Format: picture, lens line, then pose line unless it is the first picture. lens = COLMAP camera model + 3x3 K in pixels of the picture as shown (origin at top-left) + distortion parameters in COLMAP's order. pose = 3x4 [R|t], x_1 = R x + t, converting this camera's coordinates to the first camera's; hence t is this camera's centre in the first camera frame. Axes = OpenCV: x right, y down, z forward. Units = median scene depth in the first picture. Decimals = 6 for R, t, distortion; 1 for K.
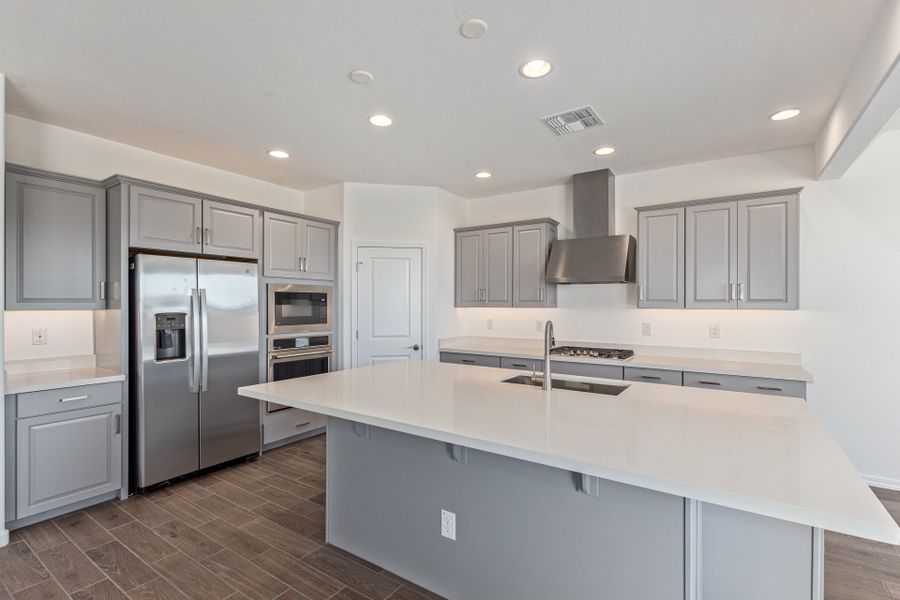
lens RADIAL K [[413.8, 0, 450.8], [0, 413.8, 304.6], [0, 0, 1]] dist [0.007942, -0.003251]
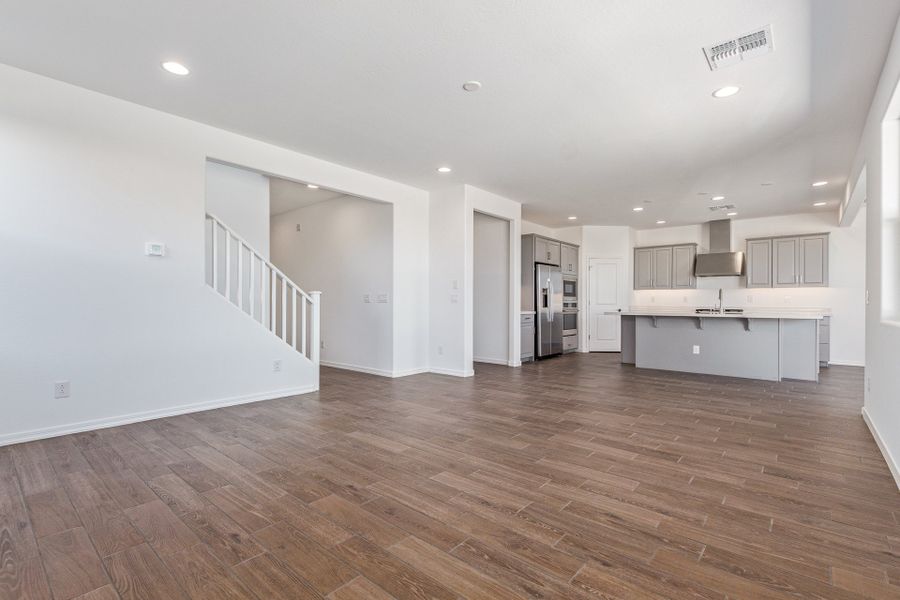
lens RADIAL K [[413.8, 0, 451.8], [0, 413.8, 302.9], [0, 0, 1]] dist [0.007942, -0.003251]
pose [[0.993519, 0.004173, -0.113587, -0.808031], [-0.004601, 0.999983, -0.003509, 0.101983], [0.113571, 0.004009, 0.993522, -1.274237]]
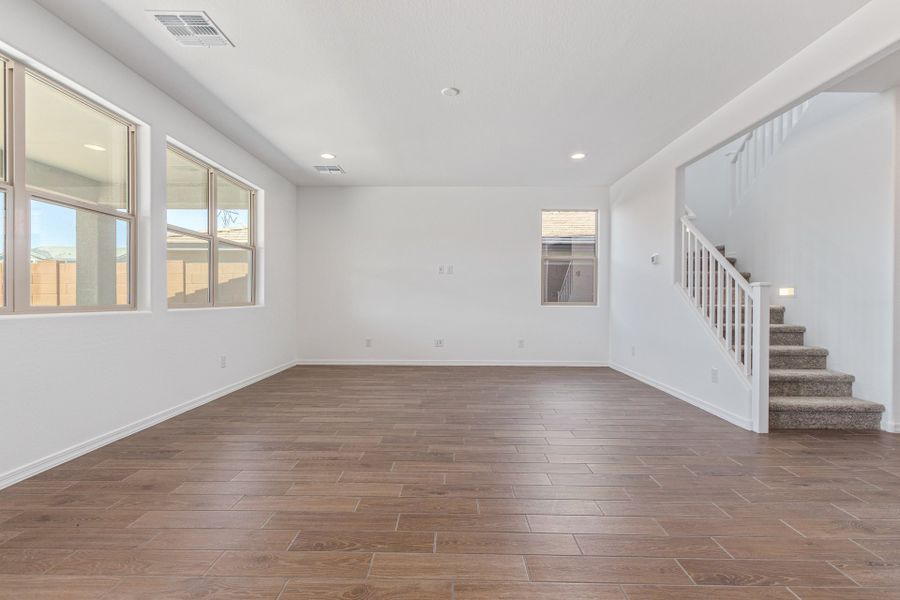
lens RADIAL K [[413.8, 0, 450.6], [0, 413.8, 295.9], [0, 0, 1]] dist [0.007942, -0.003251]
pose [[-0.834154, -0.006936, -0.551489, -0.353847], [-0.007113, 0.999973, -0.001817, 0.097026], [0.551486, 0.002407, -0.834180, 0.384868]]
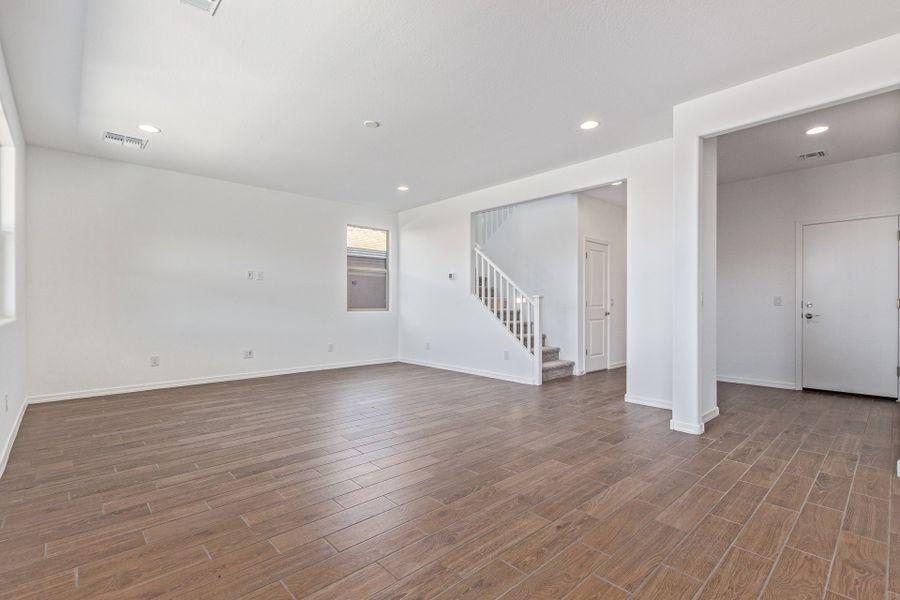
lens RADIAL K [[413.8, 0, 450.0], [0, 413.8, 302.7], [0, 0, 1]] dist [0.007942, -0.003251]
pose [[-0.226831, -0.005265, -0.973920, 0.115869], [-0.003613, 0.999983, -0.004564, 0.096218], [0.973927, 0.002484, -0.226846, 0.037959]]
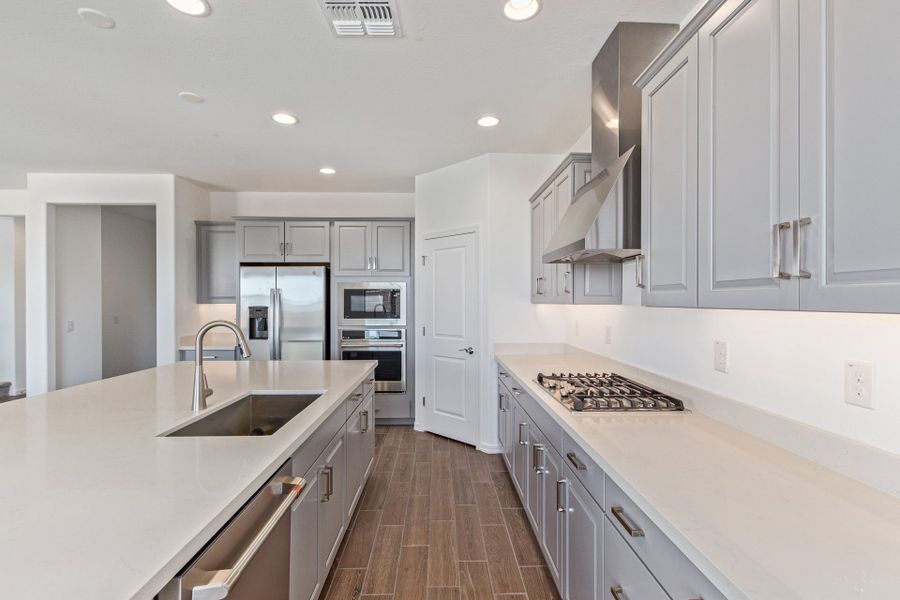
lens RADIAL K [[413.8, 0, 446.4], [0, 413.8, 301.8], [0, 0, 1]] dist [0.007942, -0.003251]
pose [[0.582443, 0.001069, -0.812871, 0.730444], [0.000071, 0.999999, 0.001365, 0.002918], [0.812872, -0.000853, 0.582442, 0.598652]]
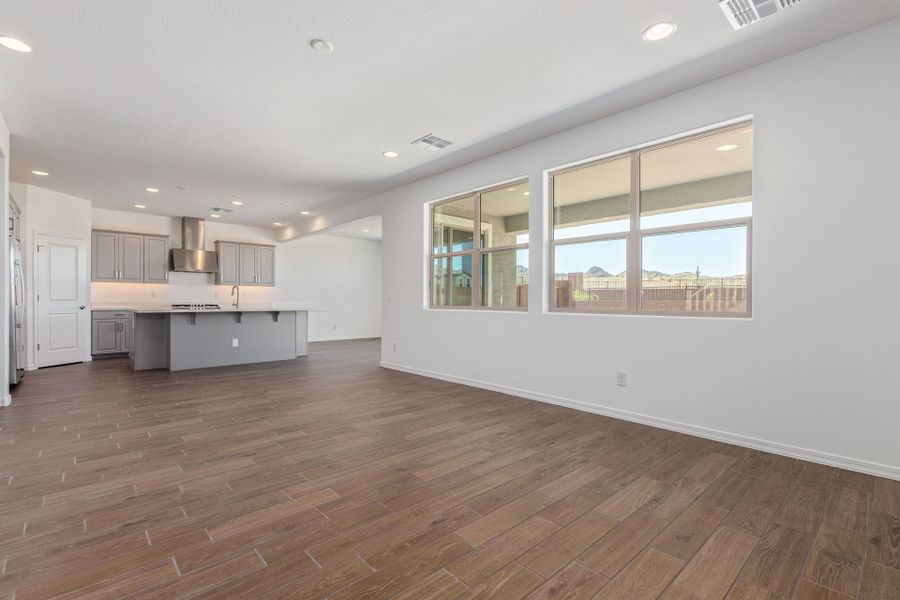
lens RADIAL K [[413.8, 0, 450.0], [0, 413.8, 299.3], [0, 0, 1]] dist [0.007942, -0.003251]
pose [[0.233728, 0.003127, 0.972297, -1.544364], [-0.000843, 0.999995, -0.003013, 0.098556], [-0.972302, -0.000115, 0.233730, -0.800891]]
